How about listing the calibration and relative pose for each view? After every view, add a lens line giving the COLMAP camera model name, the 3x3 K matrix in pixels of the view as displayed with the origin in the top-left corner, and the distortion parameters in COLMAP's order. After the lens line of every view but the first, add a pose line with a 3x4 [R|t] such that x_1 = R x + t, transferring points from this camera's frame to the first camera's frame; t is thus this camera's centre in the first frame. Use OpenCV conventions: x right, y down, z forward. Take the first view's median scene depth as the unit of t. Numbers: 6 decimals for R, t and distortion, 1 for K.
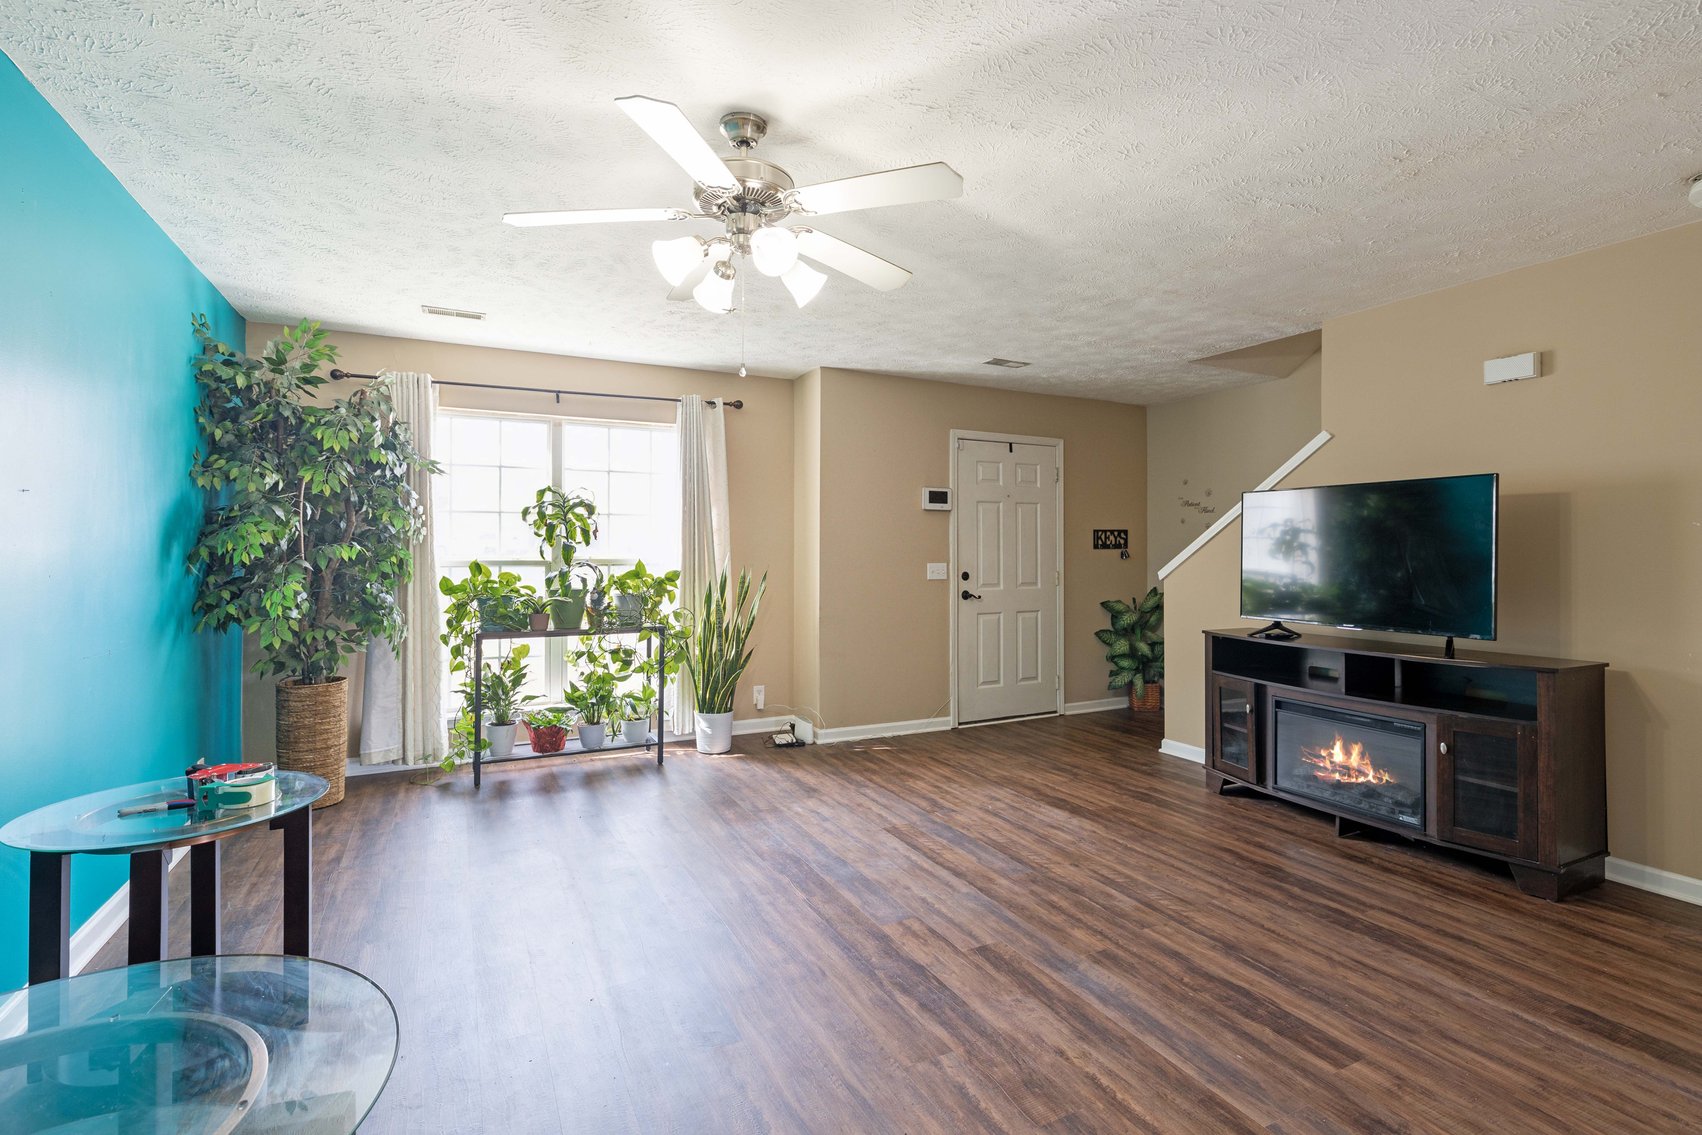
lens RADIAL K [[780.0, 0, 848.5], [0, 780.0, 552.1], [0, 0, 1]] dist [-0.001627, 0.000381]
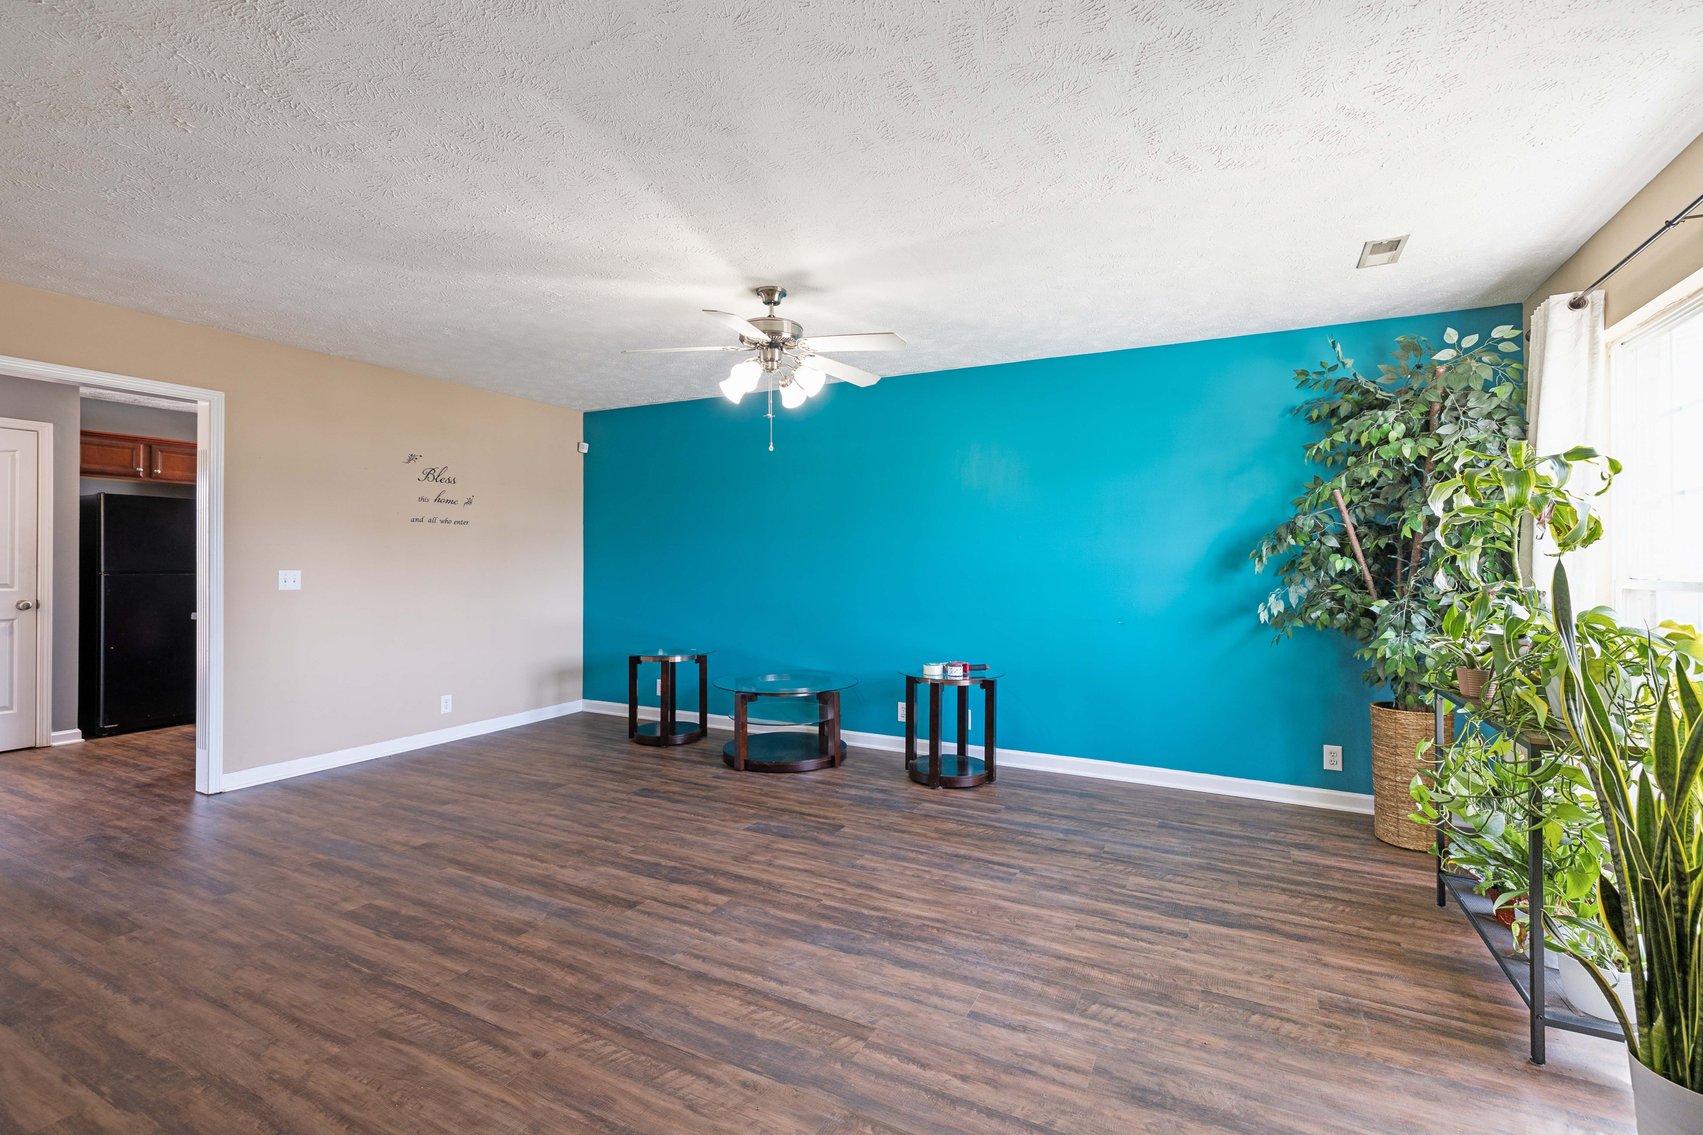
lens RADIAL K [[756.6, 0, 849.7], [0, 756.6, 560.5], [0, 0, 1]] dist [0.000556, 0.000806]
pose [[-0.808501, -0.010442, -0.588402, 0.369786], [-0.007199, 0.999943, -0.007853, 0.005794], [0.588451, -0.002113, -0.808530, 1.345831]]
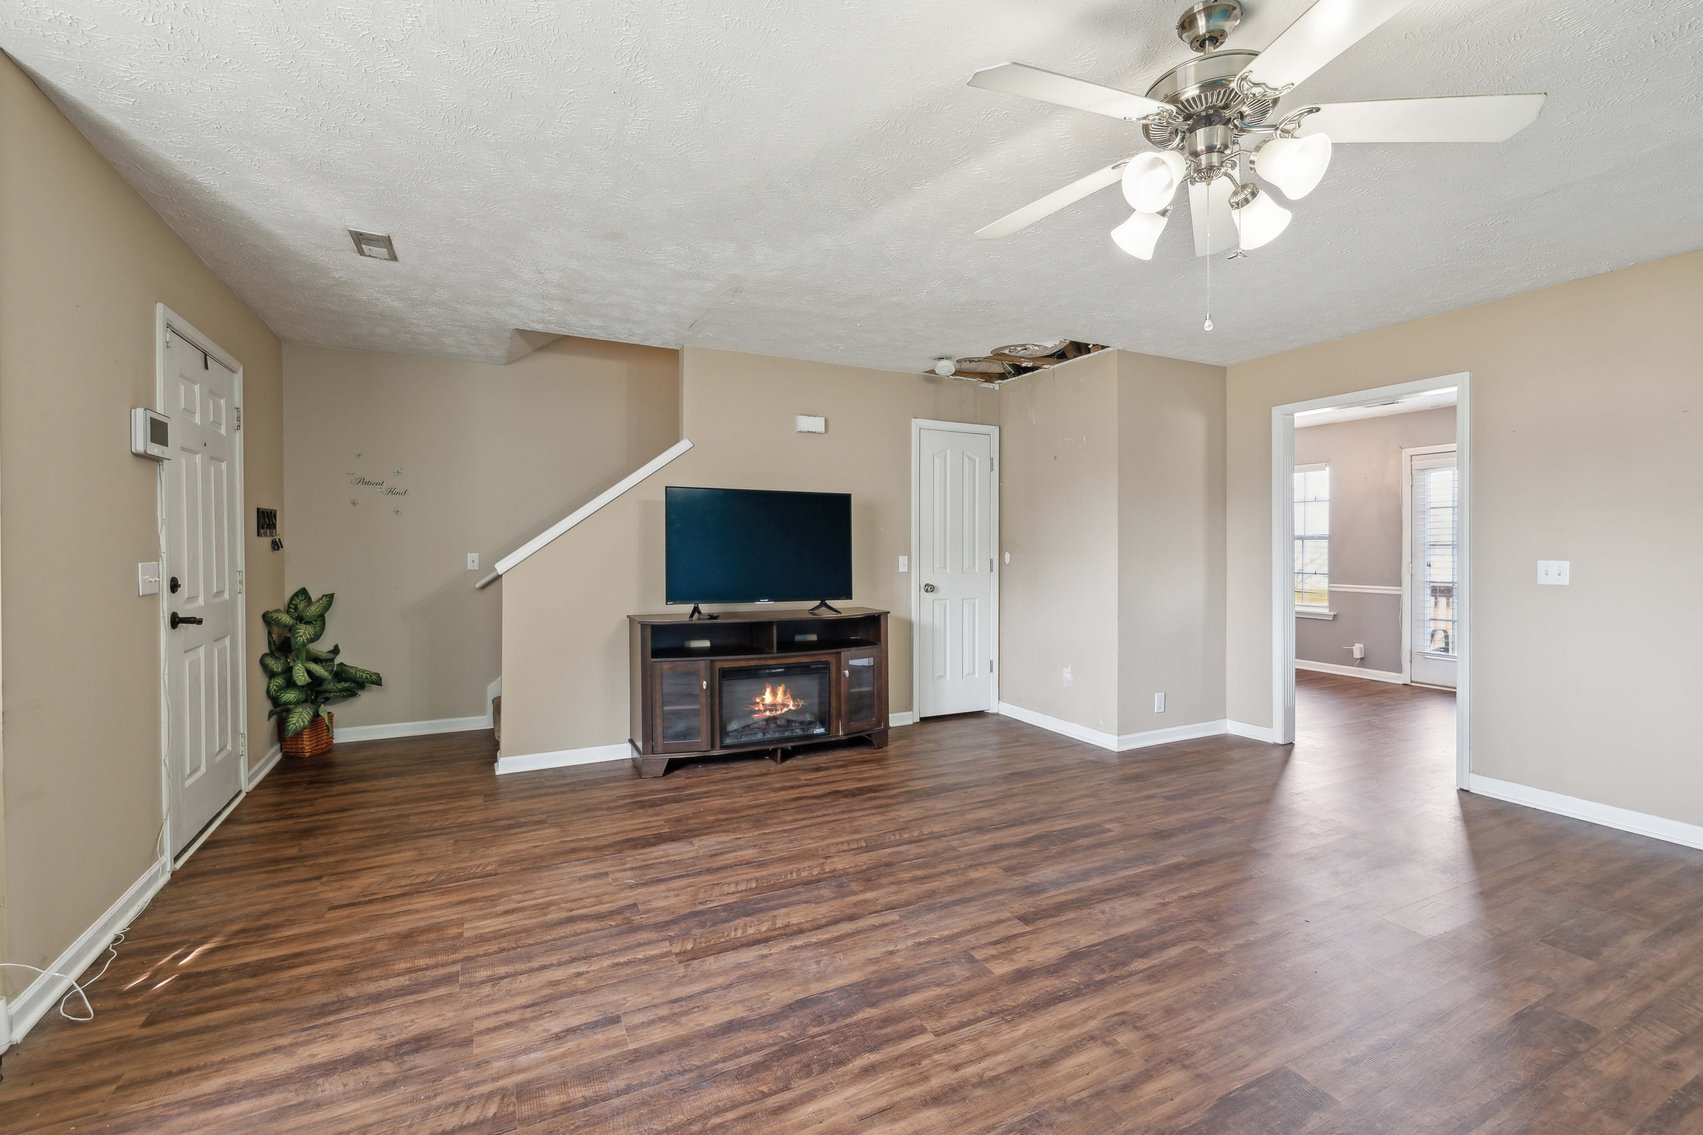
lens RADIAL K [[735.7, 0, 851.5], [0, 735.7, 555.6], [0, 0, 1]] dist [0.002683, -0.000632]
pose [[0.003604, -0.013616, 0.999901, -0.526745], [-0.003419, 0.999901, 0.013629, 0.003408], [-0.999988, -0.003468, 0.003557, 0.793397]]
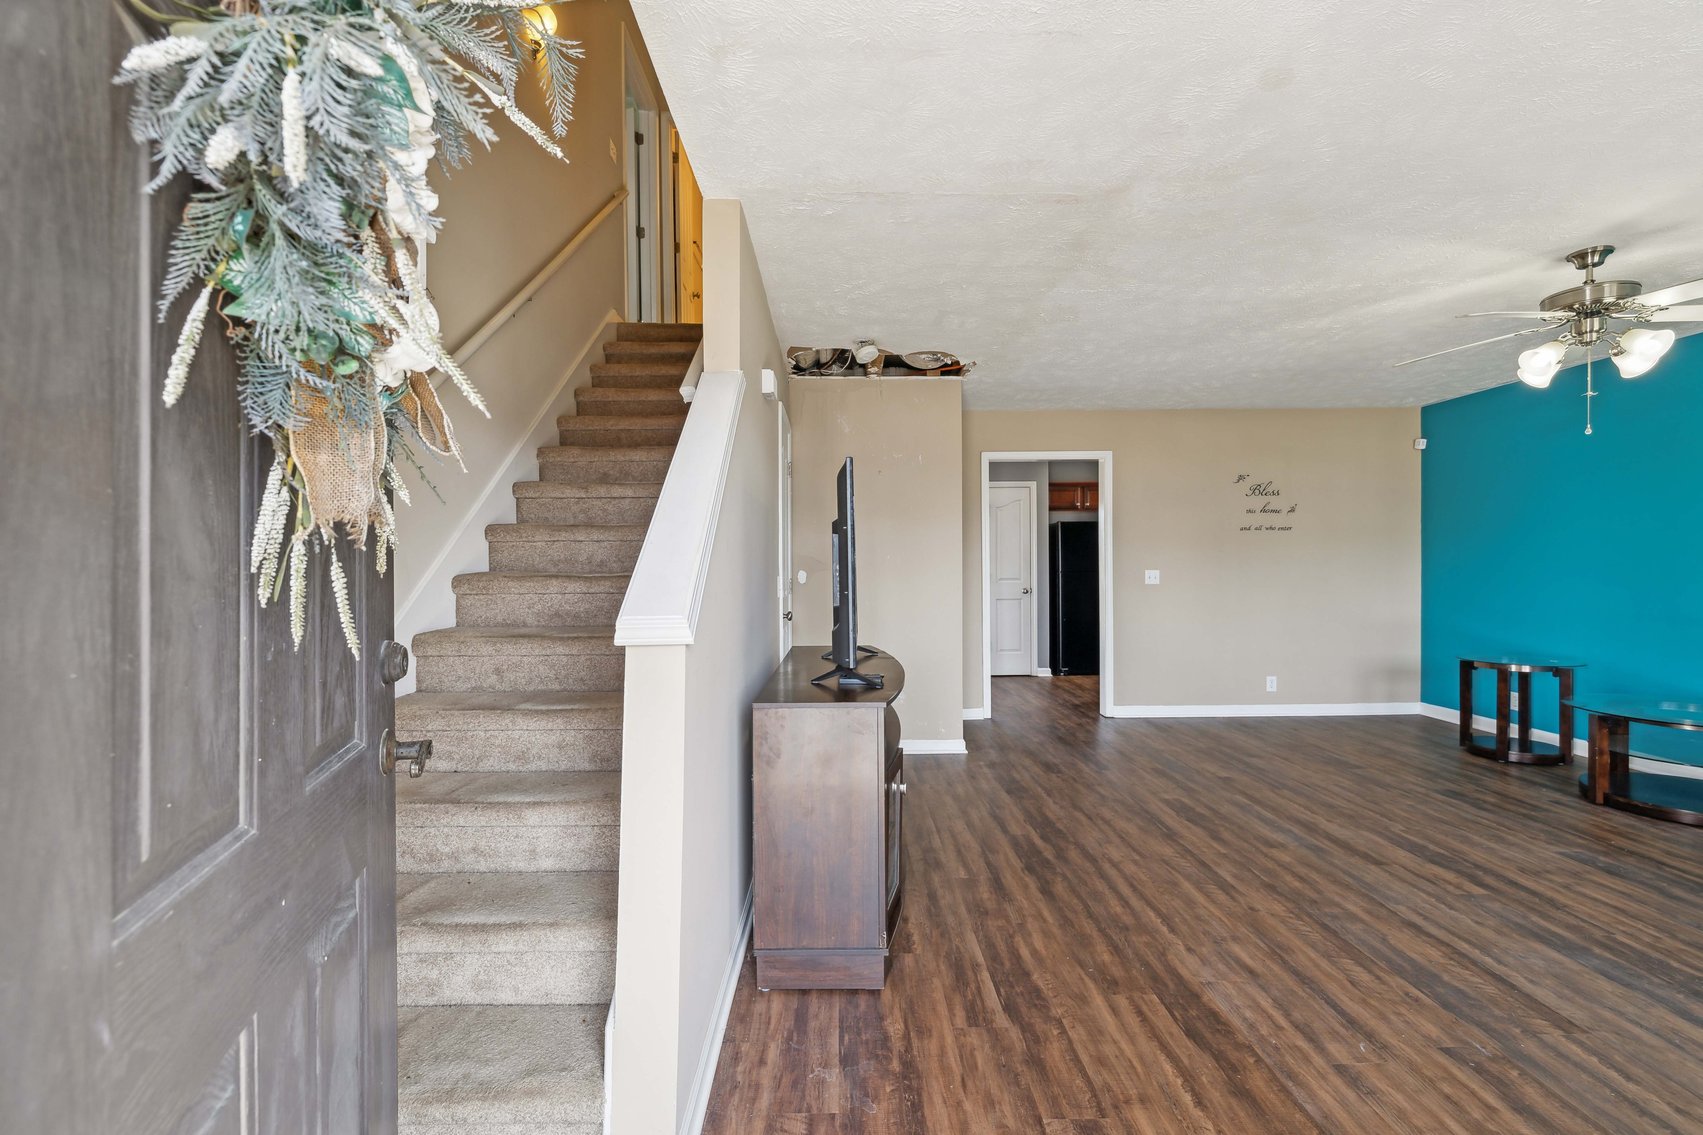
lens RADIAL K [[735.7, 0, 851.5], [0, 735.7, 555.6], [0, 0, 1]] dist [0.002683, -0.000632]
pose [[-0.901079, 0.005103, 0.433625, 0.276581], [-0.000165, 0.999927, -0.012110, 0.006516], [-0.433655, -0.010984, -0.901012, 1.608629]]
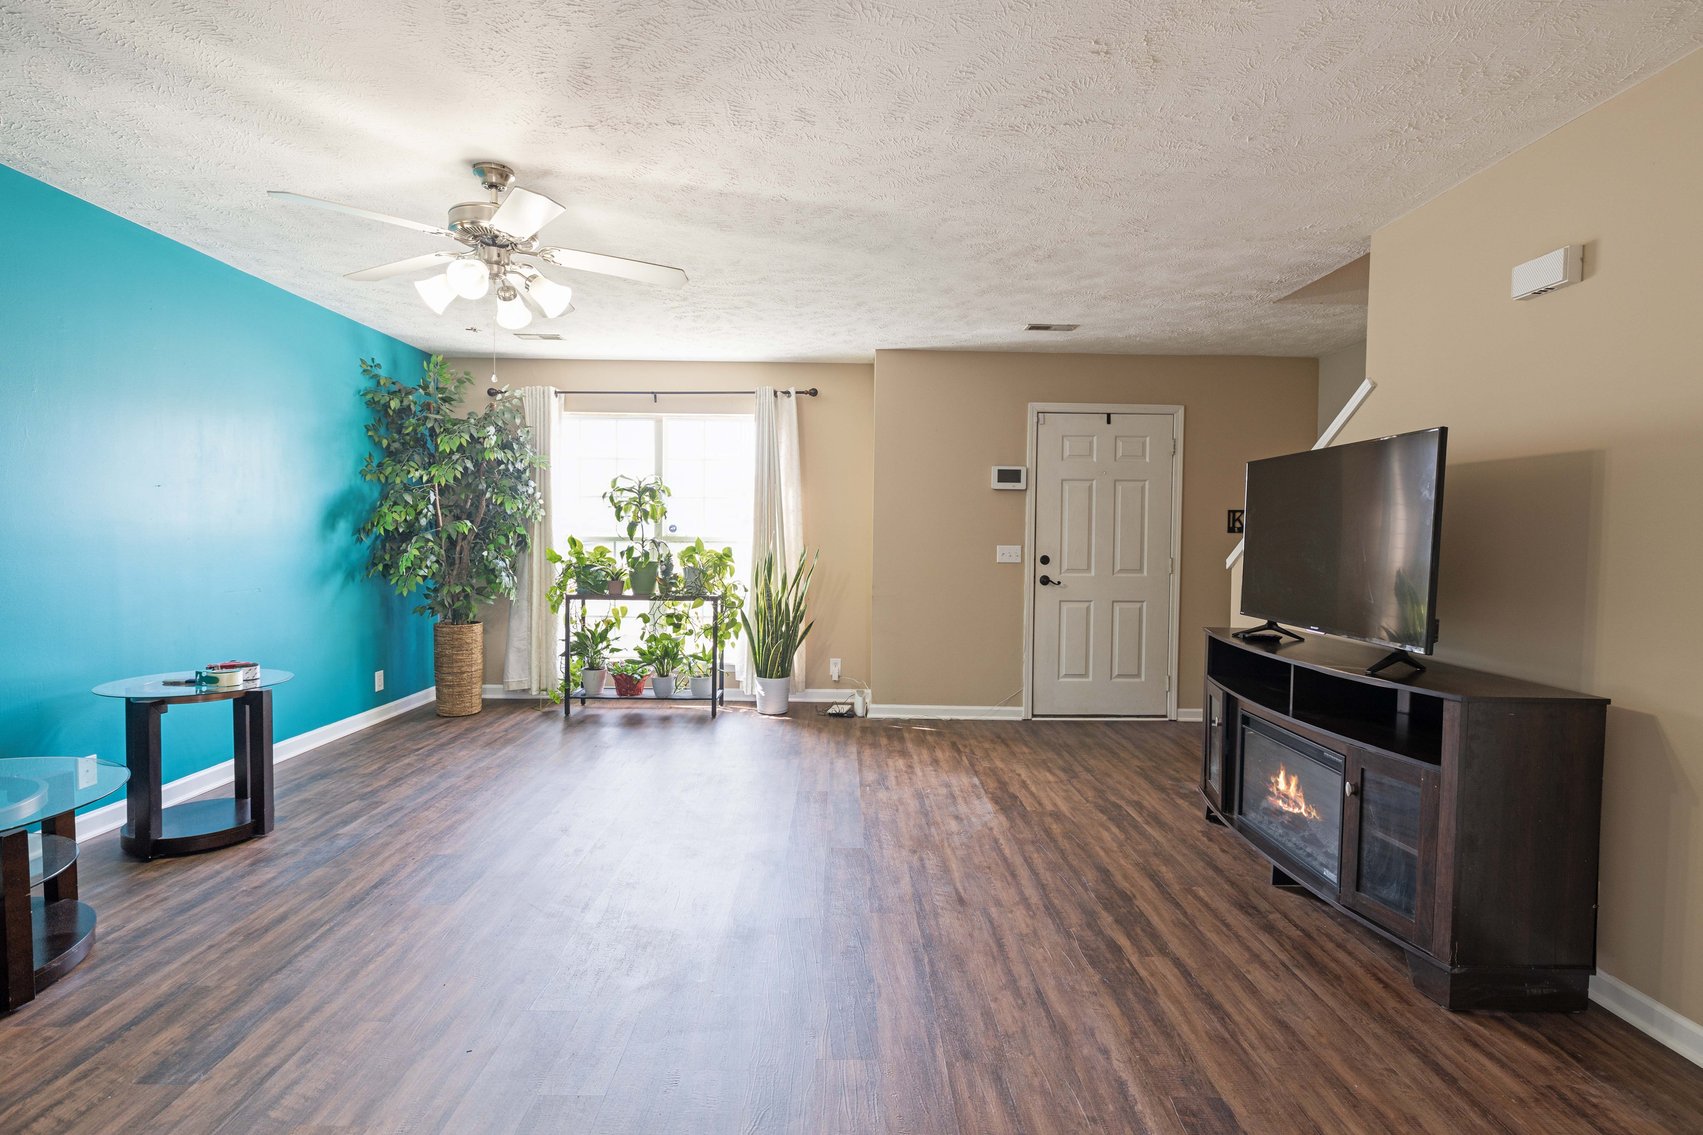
lens RADIAL K [[790.0, 0, 851.5], [0, 790.0, 567.5], [0, 0, 1]] dist [-0.000012, -0.000290]
pose [[0.898998, 0.027970, -0.437059, 0.528428], [-0.010978, 0.999084, 0.041355, 0.004793], [0.437816, -0.032380, 0.898481, 0.071498]]
